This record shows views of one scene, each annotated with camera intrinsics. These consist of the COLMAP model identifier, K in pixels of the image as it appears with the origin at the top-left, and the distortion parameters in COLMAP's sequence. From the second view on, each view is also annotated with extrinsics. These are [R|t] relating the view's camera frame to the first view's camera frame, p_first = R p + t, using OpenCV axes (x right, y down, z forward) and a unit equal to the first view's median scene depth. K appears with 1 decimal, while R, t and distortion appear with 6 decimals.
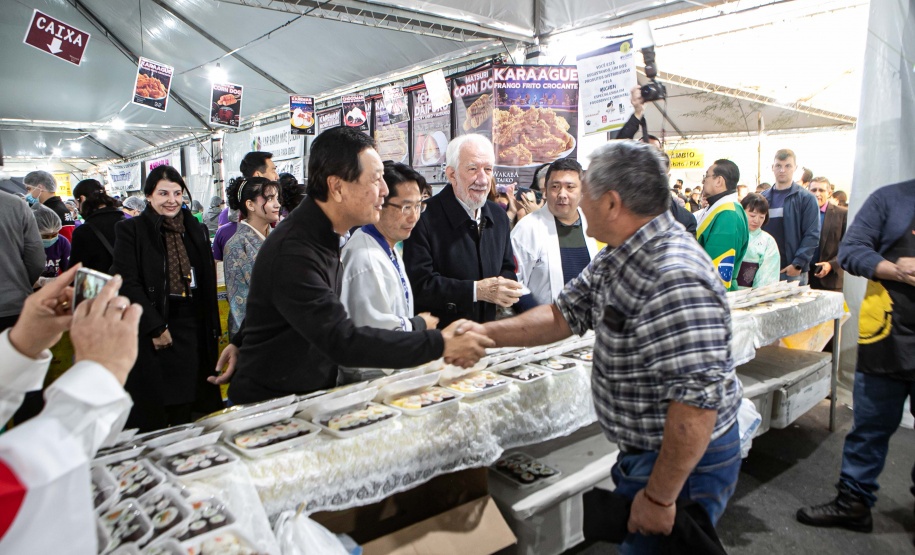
lens RADIAL K [[632.8, 0, 457.5], [0, 632.8, 277.5], [0, 0, 1]] dist [-0.095279, 0.079665]
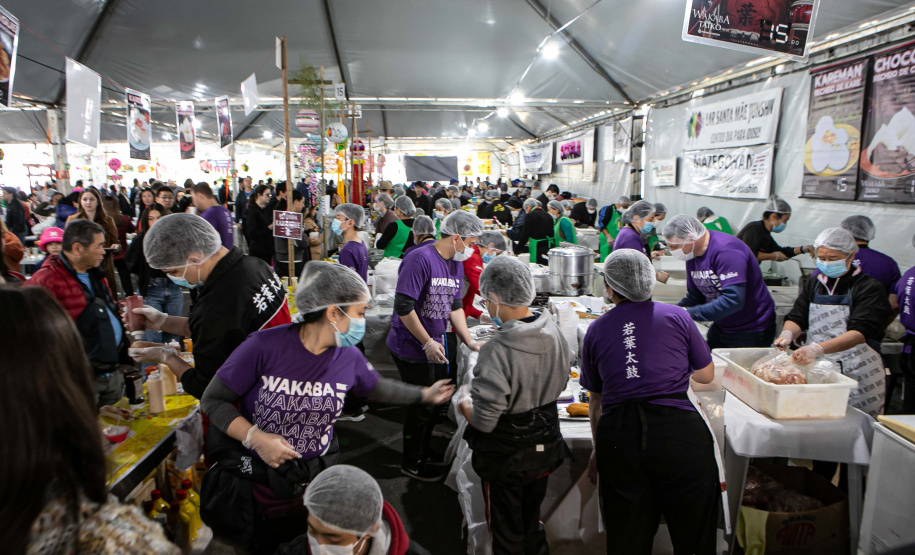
lens RADIAL K [[632.8, 0, 457.5], [0, 632.8, 277.5], [0, 0, 1]] dist [-0.095279, 0.079665]
pose [[0.809915, 0.116490, -0.574864, -0.244215], [-0.096613, 0.993188, 0.065142, -0.127056], [0.578536, 0.002780, 0.815652, 0.576476]]
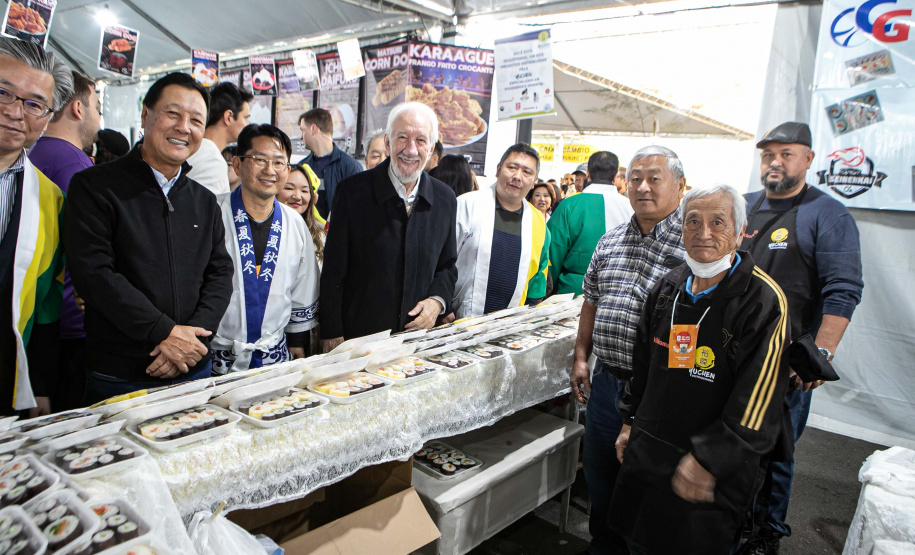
lens RADIAL K [[632.8, 0, 457.5], [0, 632.8, 277.5], [0, 0, 1]] dist [-0.095279, 0.079665]
pose [[0.983617, 0.050565, 0.173032, -0.019231], [-0.055528, 0.998170, 0.023957, 0.001043], [-0.171504, -0.033173, 0.984625, 0.019531]]
